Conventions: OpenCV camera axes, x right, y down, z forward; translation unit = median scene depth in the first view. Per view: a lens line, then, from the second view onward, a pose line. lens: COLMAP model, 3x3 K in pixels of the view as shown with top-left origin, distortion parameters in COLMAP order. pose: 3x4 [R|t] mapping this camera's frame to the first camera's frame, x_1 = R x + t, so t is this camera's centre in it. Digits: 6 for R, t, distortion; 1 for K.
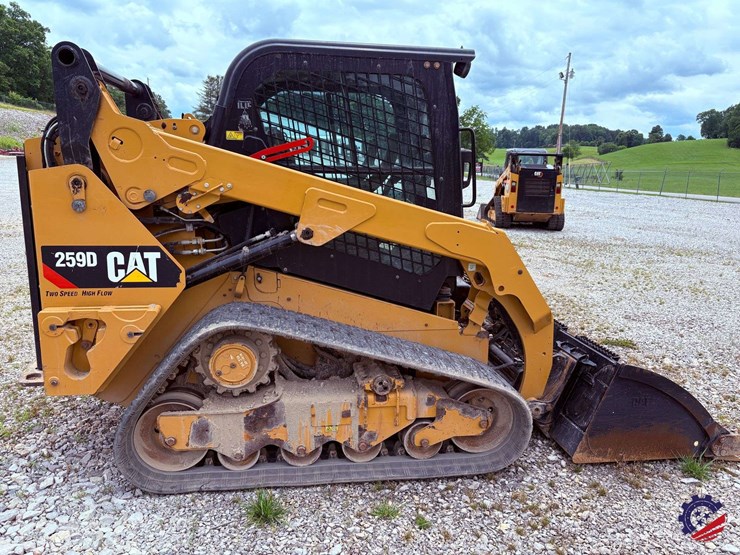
lens RADIAL K [[558.7, 0, 370.7], [0, 558.7, 276.8], [0, 0, 1]] dist [0.036960, -0.033960]
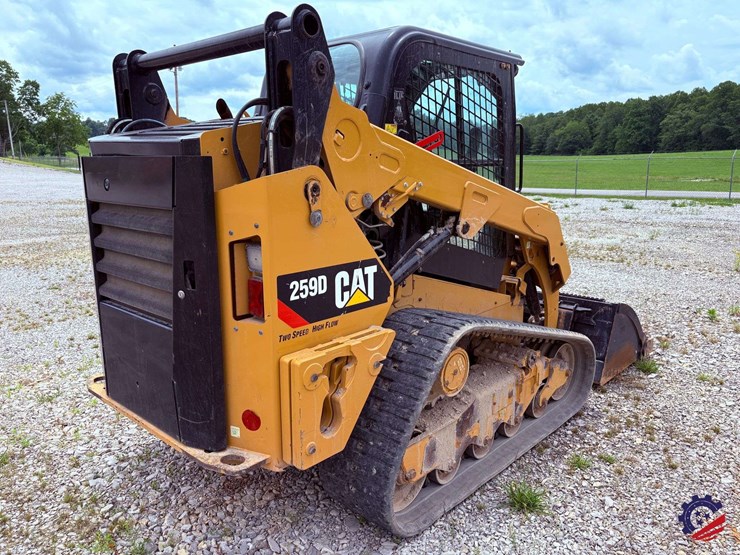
lens RADIAL K [[563.6, 0, 366.5], [0, 563.6, 277.5], [0, 0, 1]] dist [0.039156, -0.053963]
pose [[0.783280, -0.149437, 0.603441, -0.857122], [0.142372, 0.988001, 0.059868, -0.073806], [-0.605147, 0.039020, 0.795157, 0.302723]]
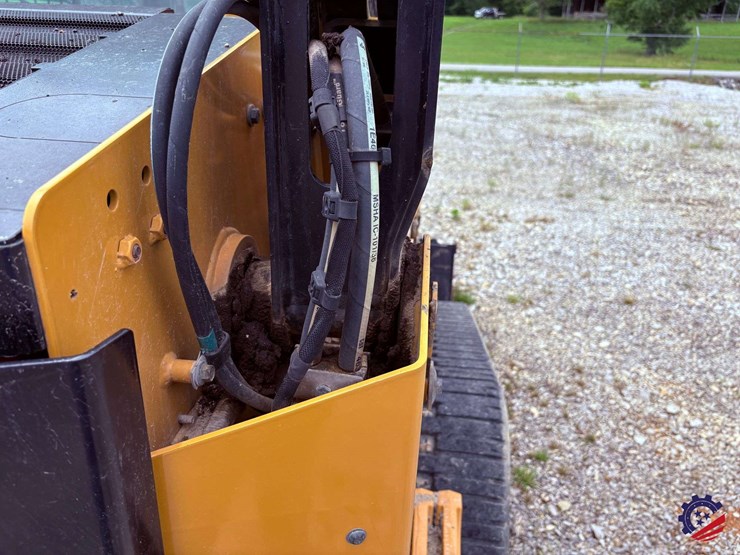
lens RADIAL K [[571.2, 0, 366.6], [0, 571.2, 277.2], [0, 0, 1]] dist [0.008962, -0.001068]
pose [[0.265195, -0.402247, 0.876281, -0.666434], [0.164466, 0.914374, 0.369960, -0.249180], [-0.950064, 0.046007, 0.308644, 0.851374]]
